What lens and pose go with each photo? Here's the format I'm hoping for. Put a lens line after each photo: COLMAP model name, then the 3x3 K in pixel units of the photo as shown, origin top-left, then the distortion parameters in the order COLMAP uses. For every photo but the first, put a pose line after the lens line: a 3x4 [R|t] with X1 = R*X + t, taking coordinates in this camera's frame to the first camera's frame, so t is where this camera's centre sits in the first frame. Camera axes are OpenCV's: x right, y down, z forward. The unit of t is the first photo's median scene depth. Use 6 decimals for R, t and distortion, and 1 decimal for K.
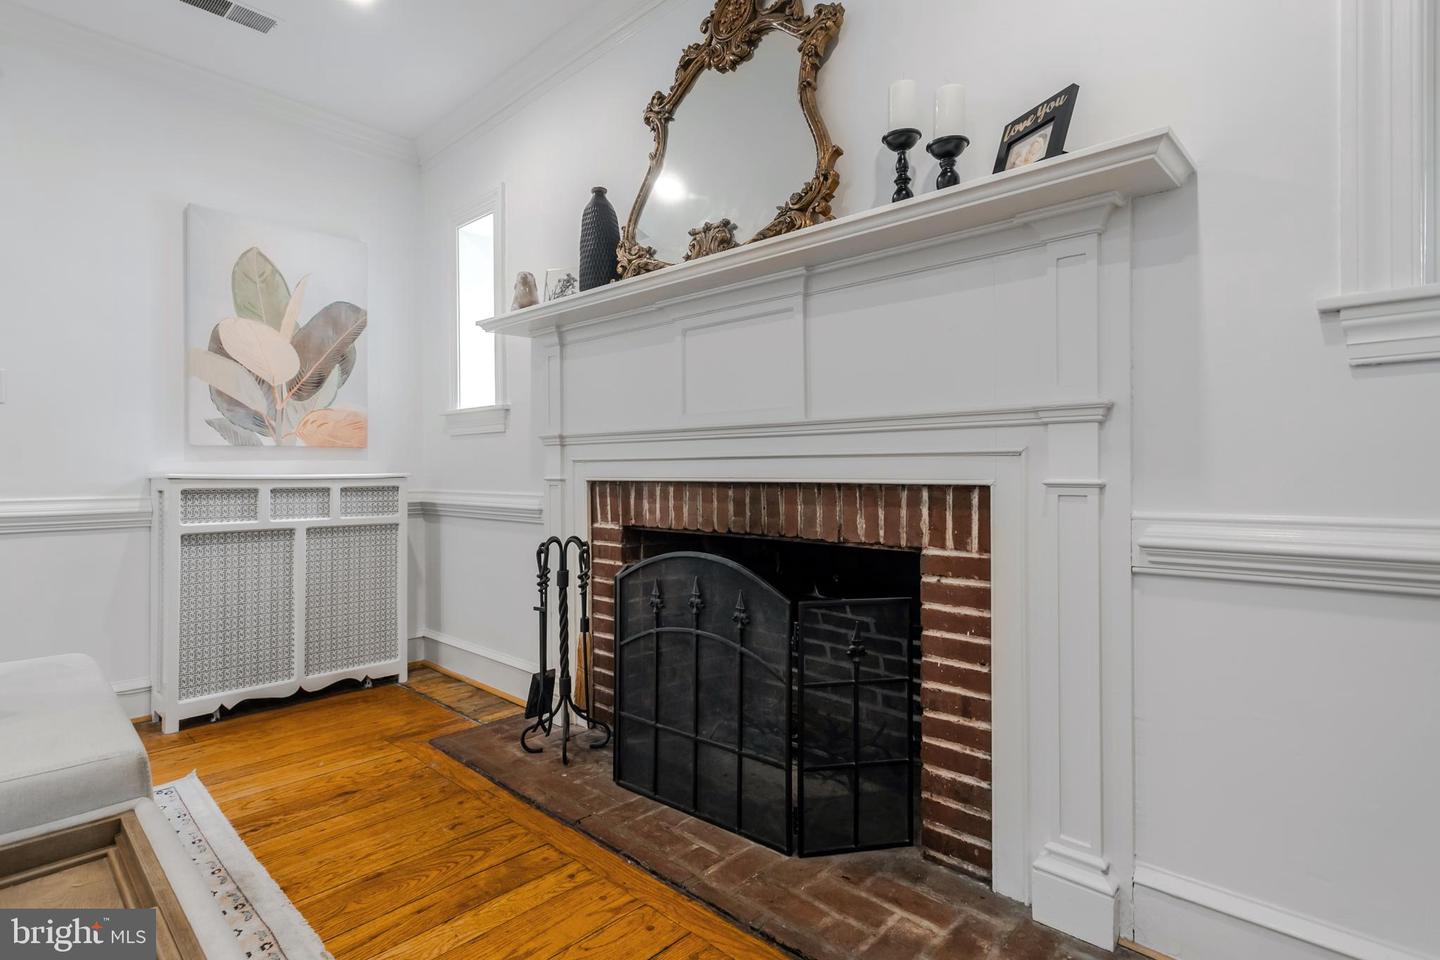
lens RADIAL K [[631.6, 0, 718.5], [0, 631.6, 472.5], [0, 0, 1]] dist [-0.002801, -0.000019]
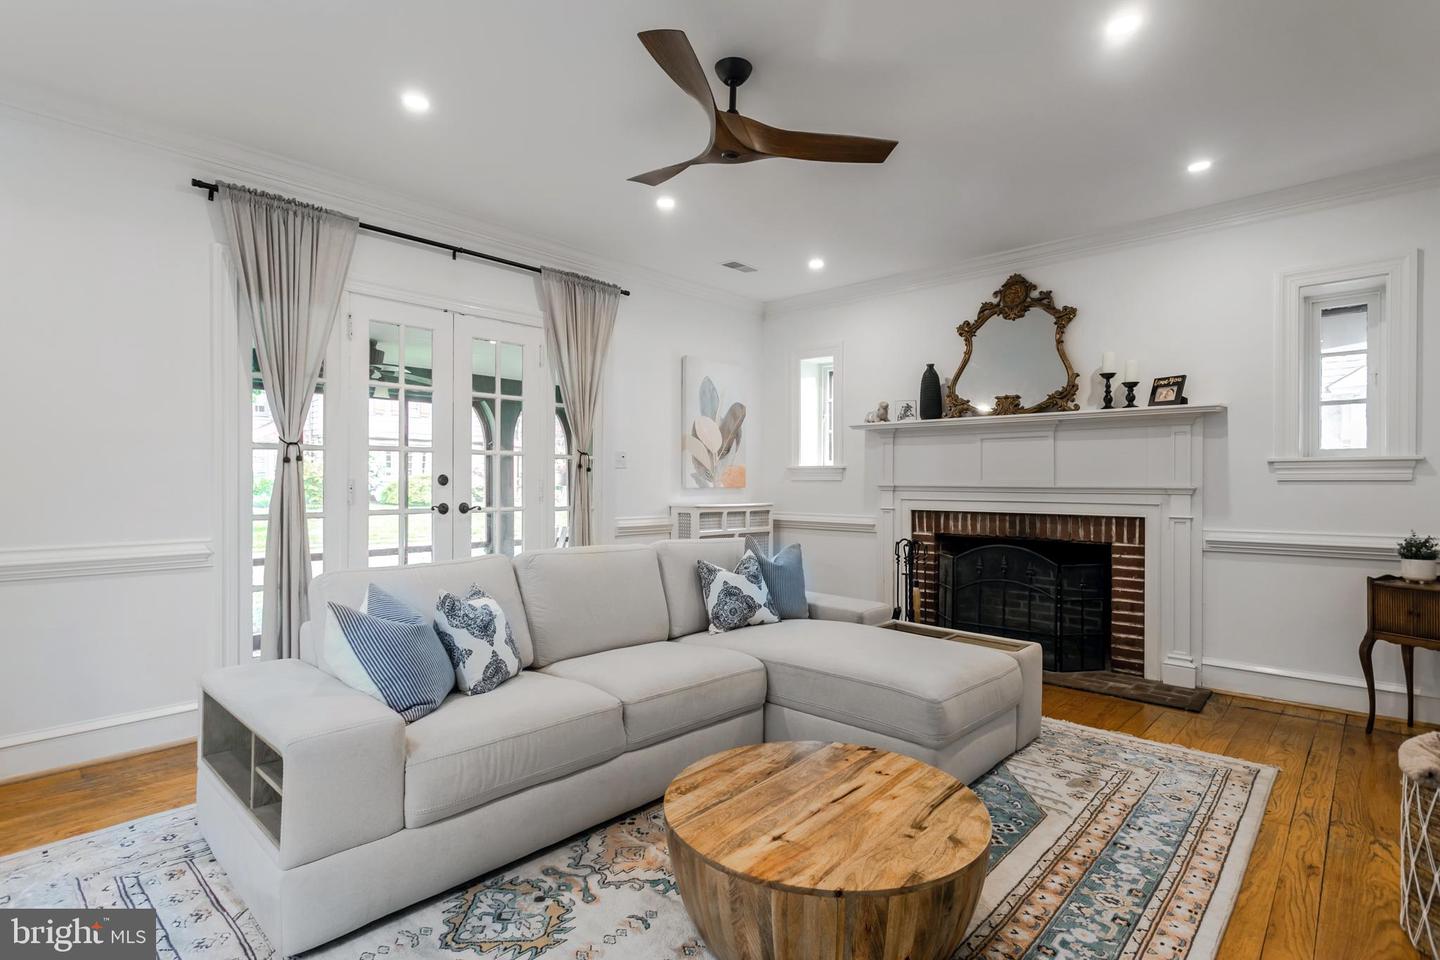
lens RADIAL K [[686.2, 0, 719.5], [0, 686.2, 481.7], [0, 0, 1]] dist [0.001578, 0.000763]
pose [[0.999178, 0.010950, 0.039030, -1.135097], [-0.010912, 0.999940, -0.001187, -0.083528], [-0.039040, 0.000760, 0.999237, -1.380691]]
